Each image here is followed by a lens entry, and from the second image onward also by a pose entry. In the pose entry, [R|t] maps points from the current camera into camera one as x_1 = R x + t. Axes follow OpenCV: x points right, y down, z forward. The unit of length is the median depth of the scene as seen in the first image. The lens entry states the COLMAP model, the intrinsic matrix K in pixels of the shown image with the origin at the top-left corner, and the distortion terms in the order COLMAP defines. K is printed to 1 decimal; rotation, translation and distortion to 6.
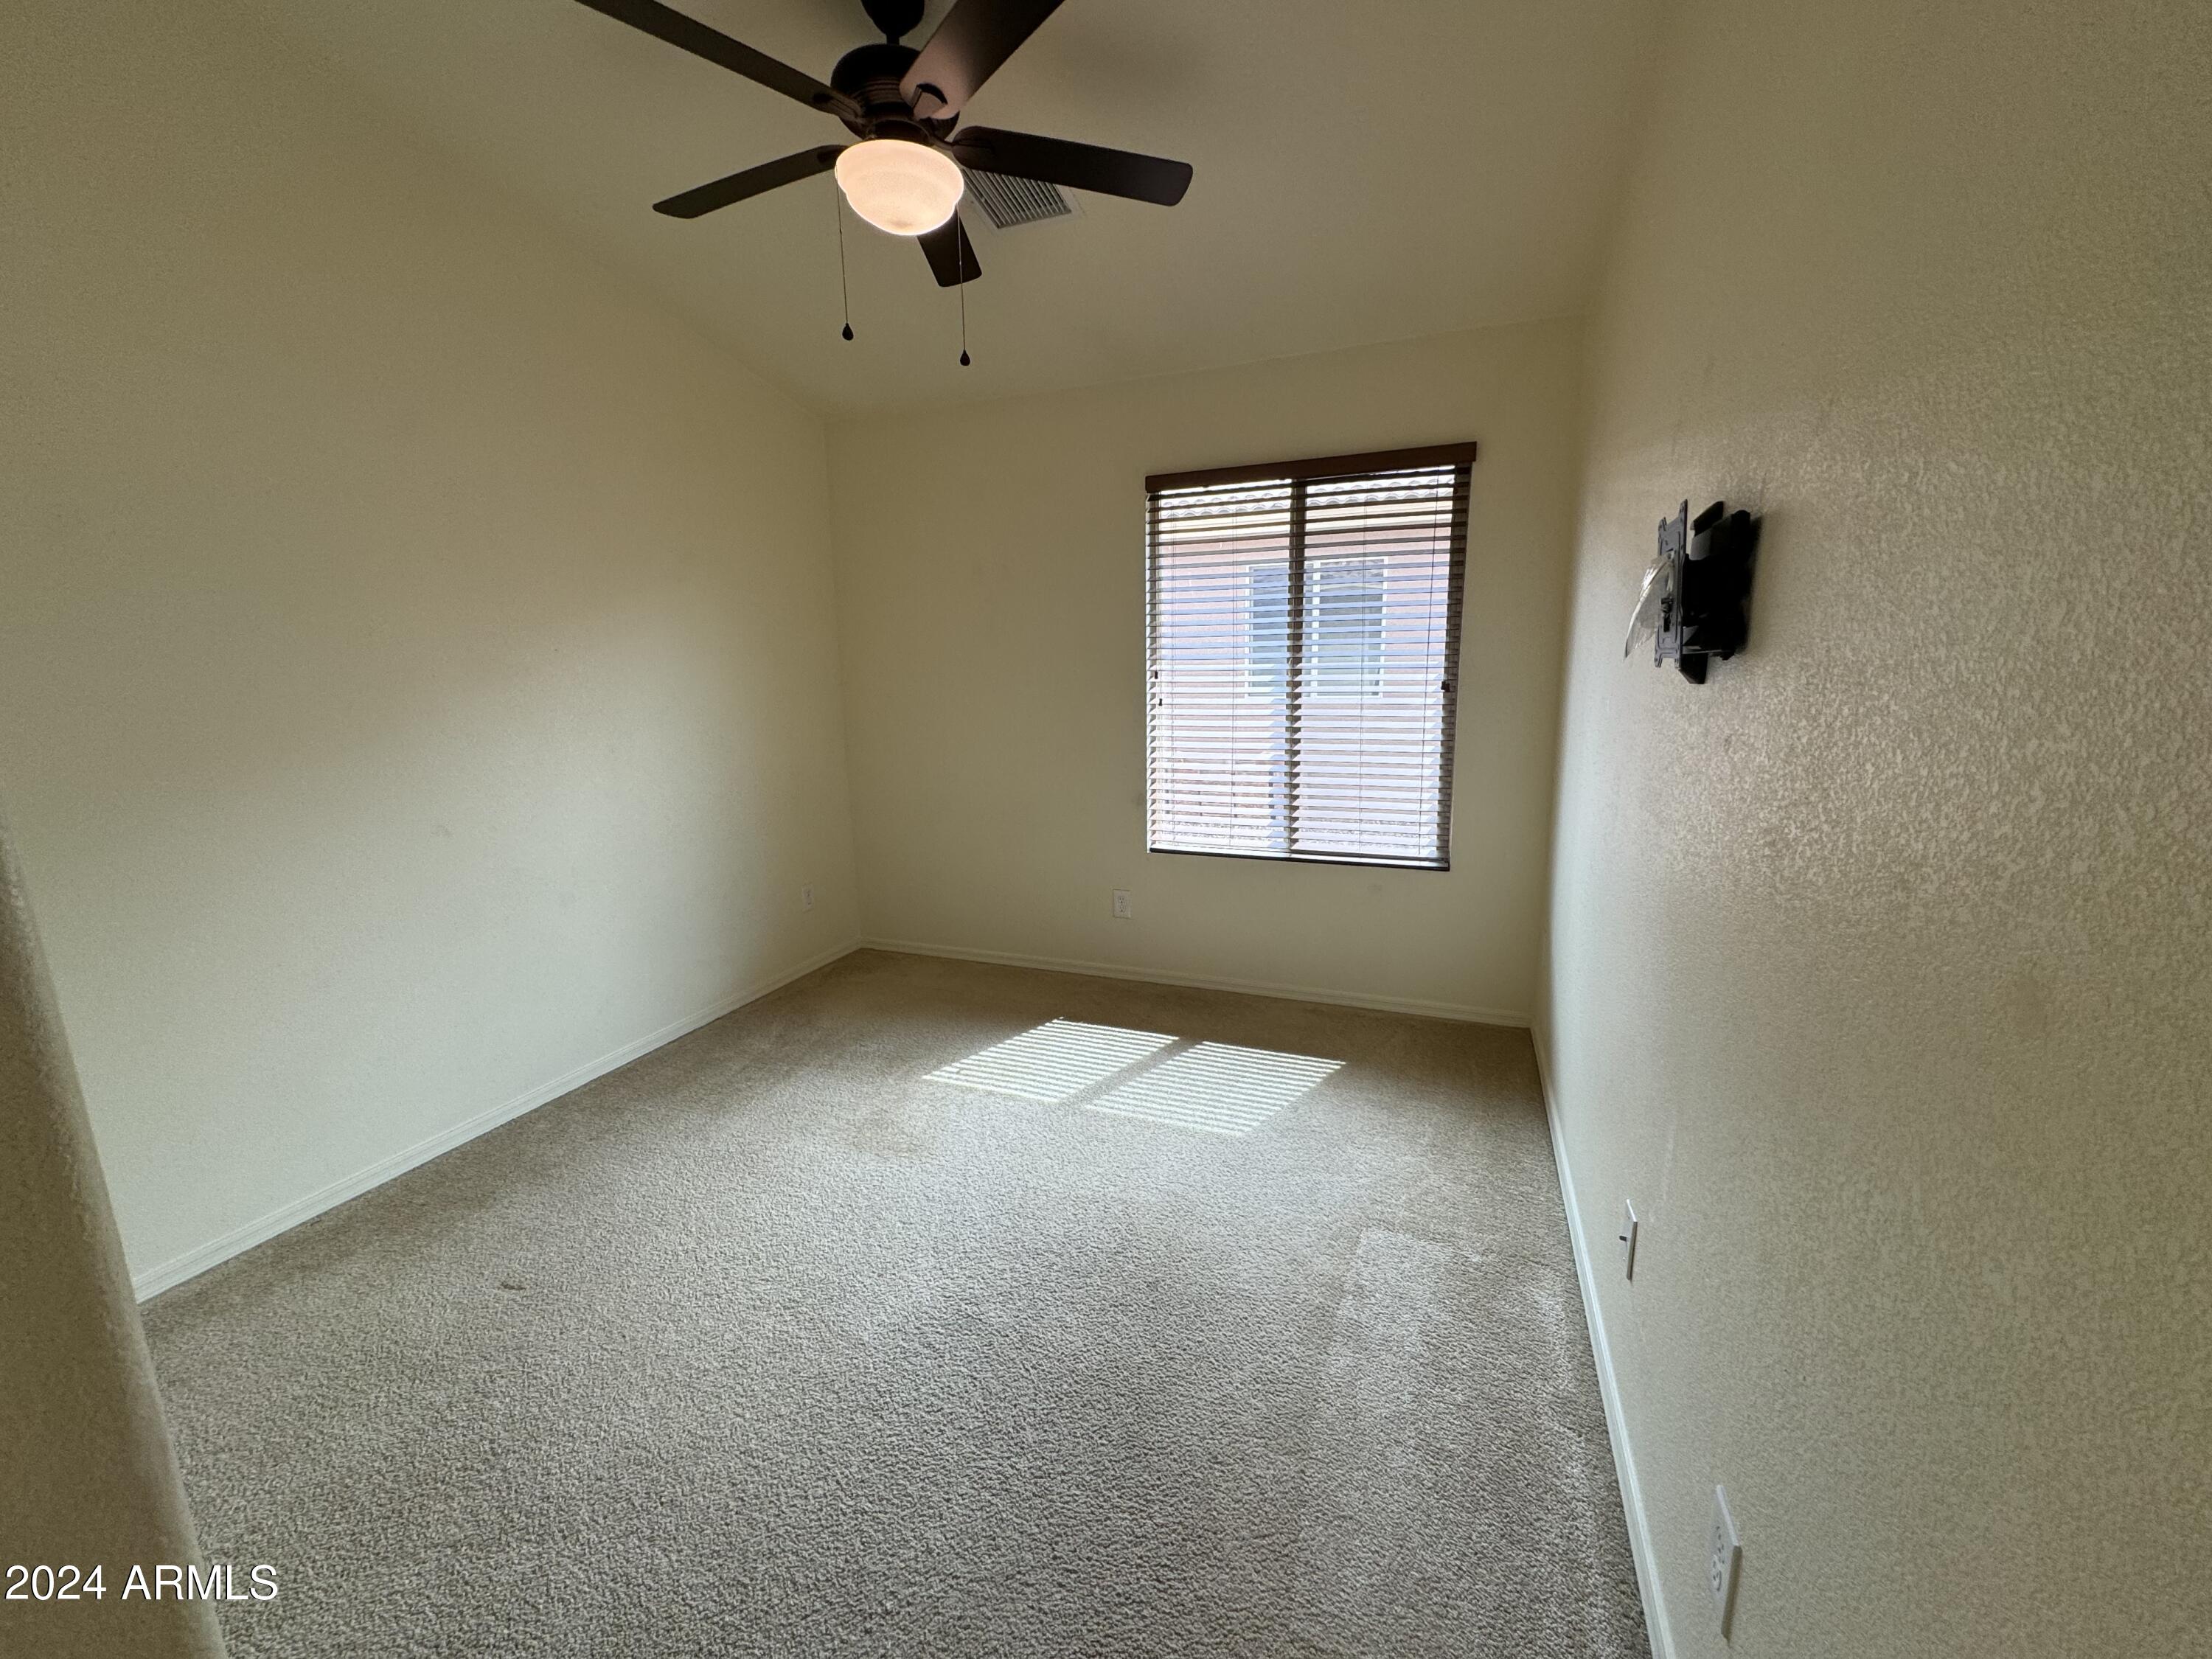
lens RADIAL K [[880.7, 0, 1102.8], [0, 880.7, 828.8], [0, 0, 1]] dist [0.000982, 0.000136]
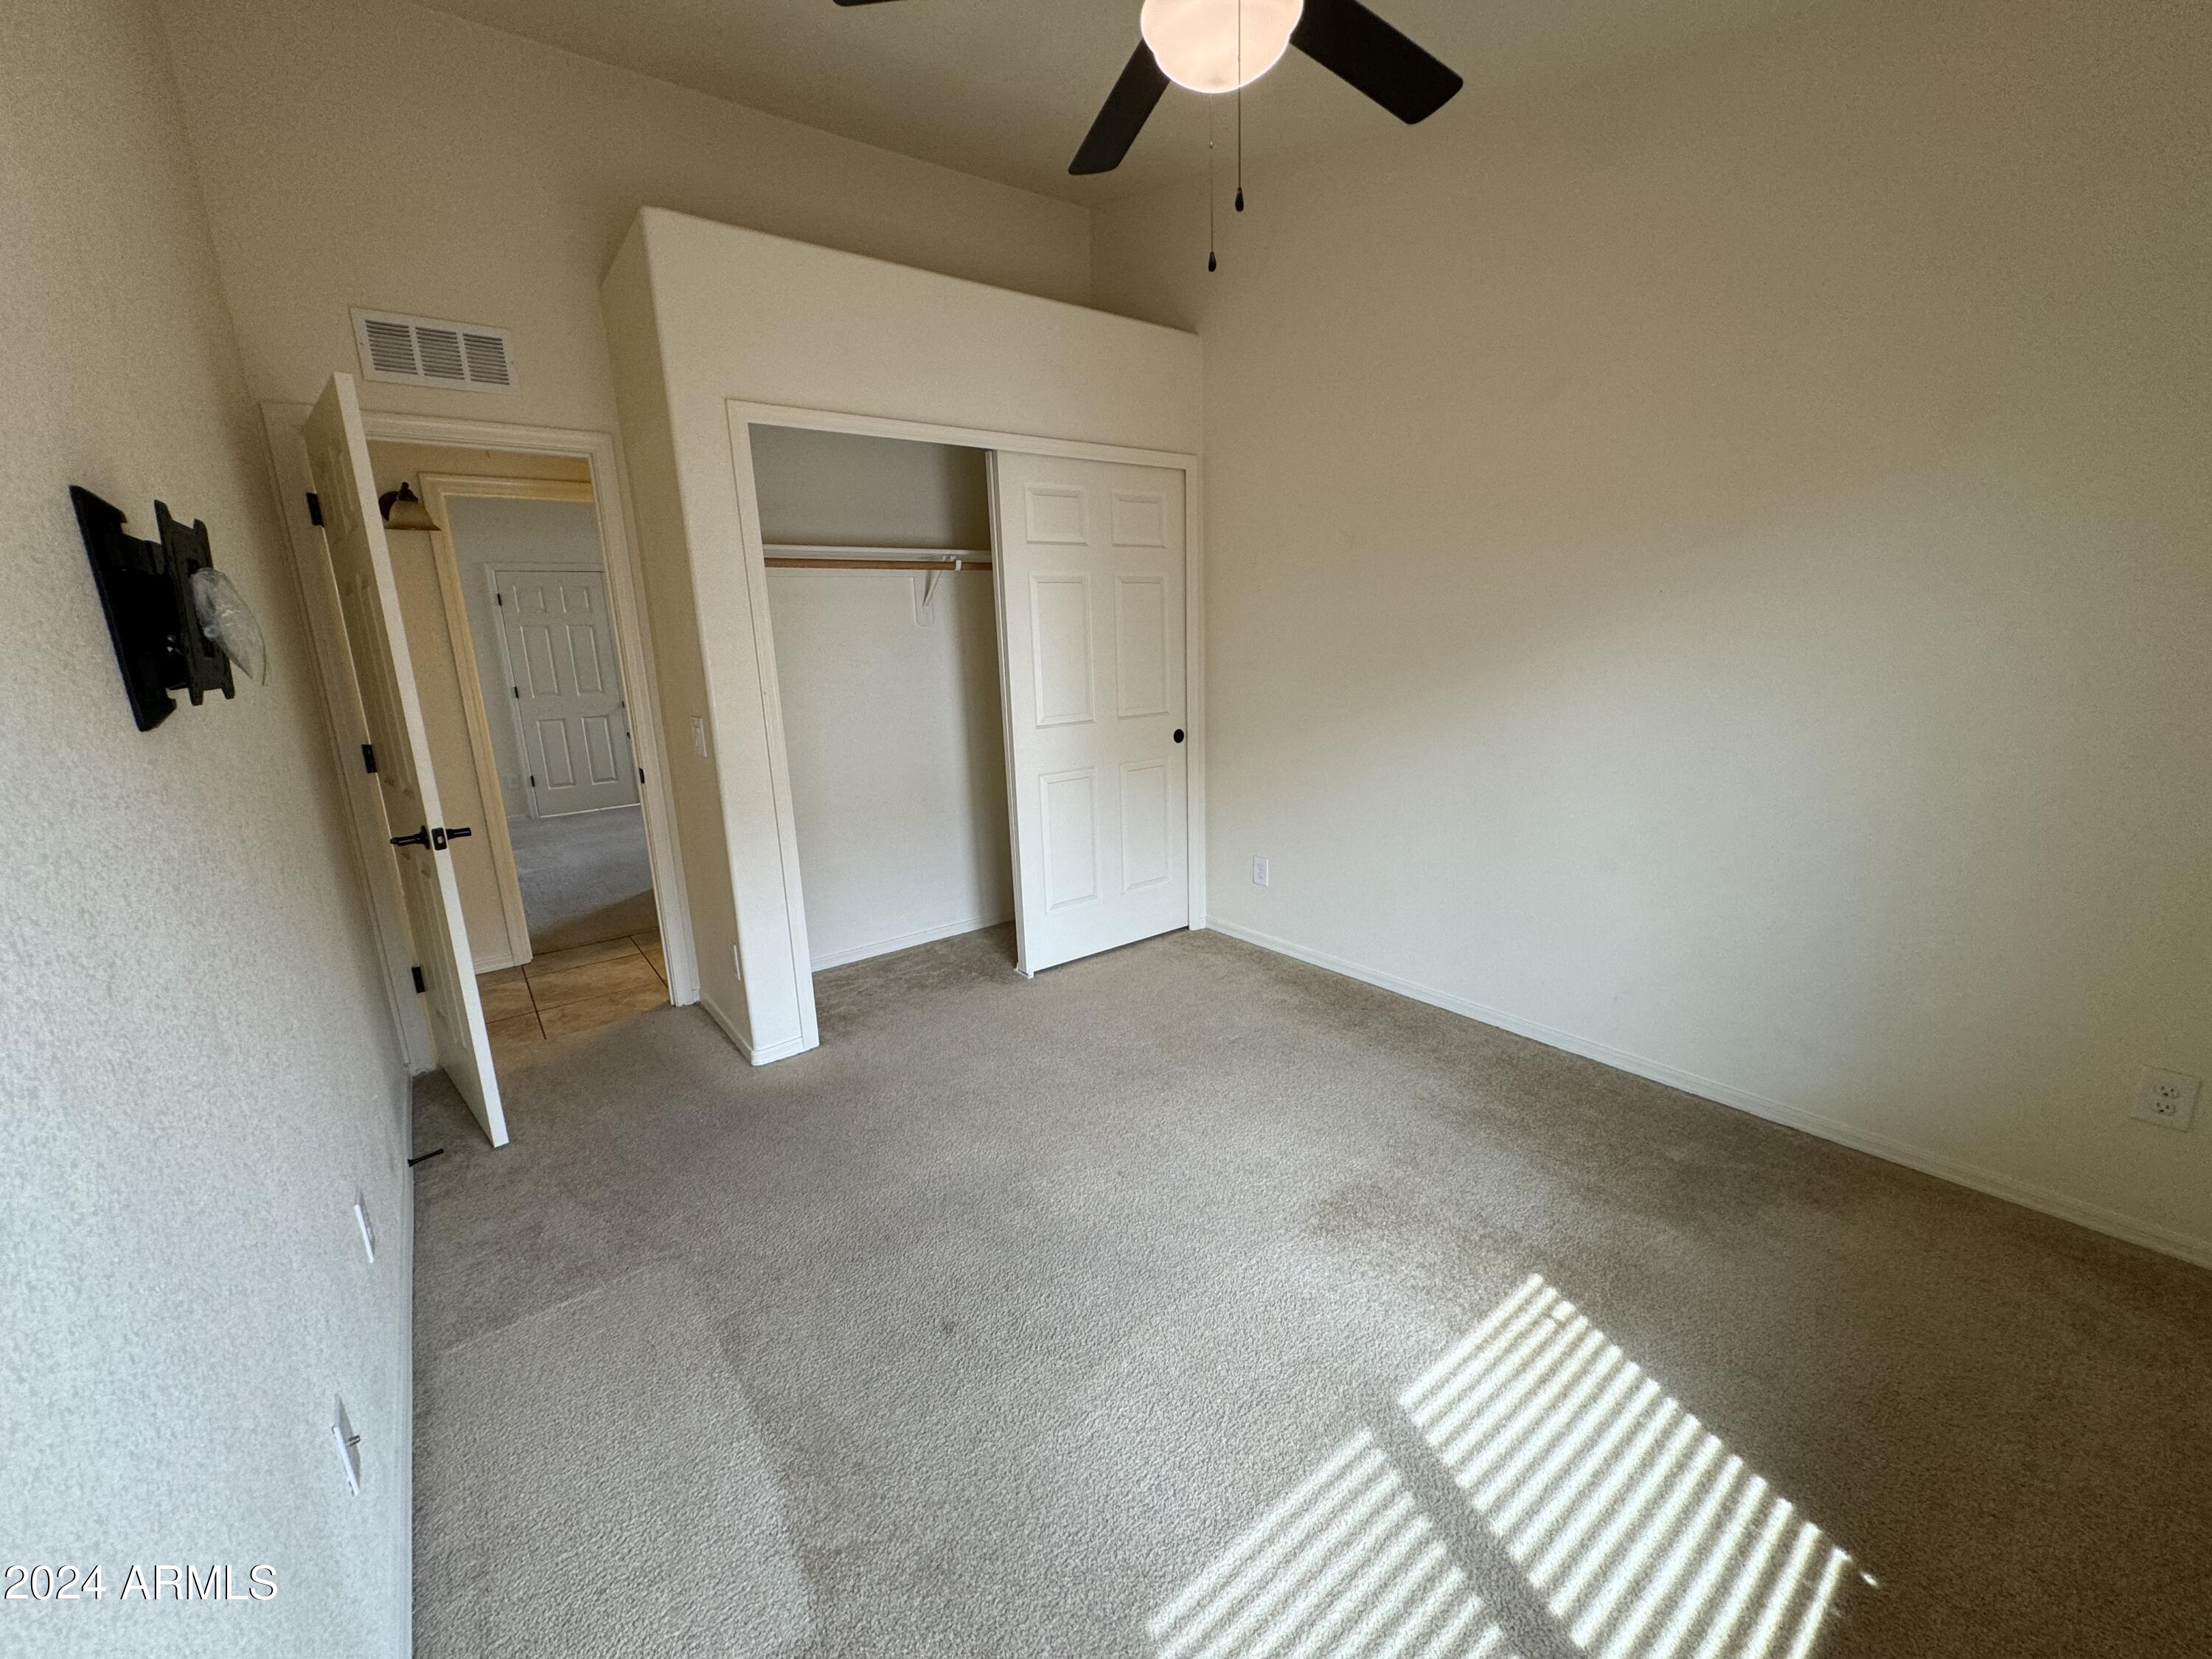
lens RADIAL K [[880.7, 0, 1102.8], [0, 880.7, 828.8], [0, 0, 1]] dist [0.000982, 0.000136]
pose [[-0.486798, 0.225477, -0.843912, 0.421174], [-0.130974, 0.936349, 0.325725, -0.187639], [0.863640, 0.269092, -0.426281, 0.951557]]
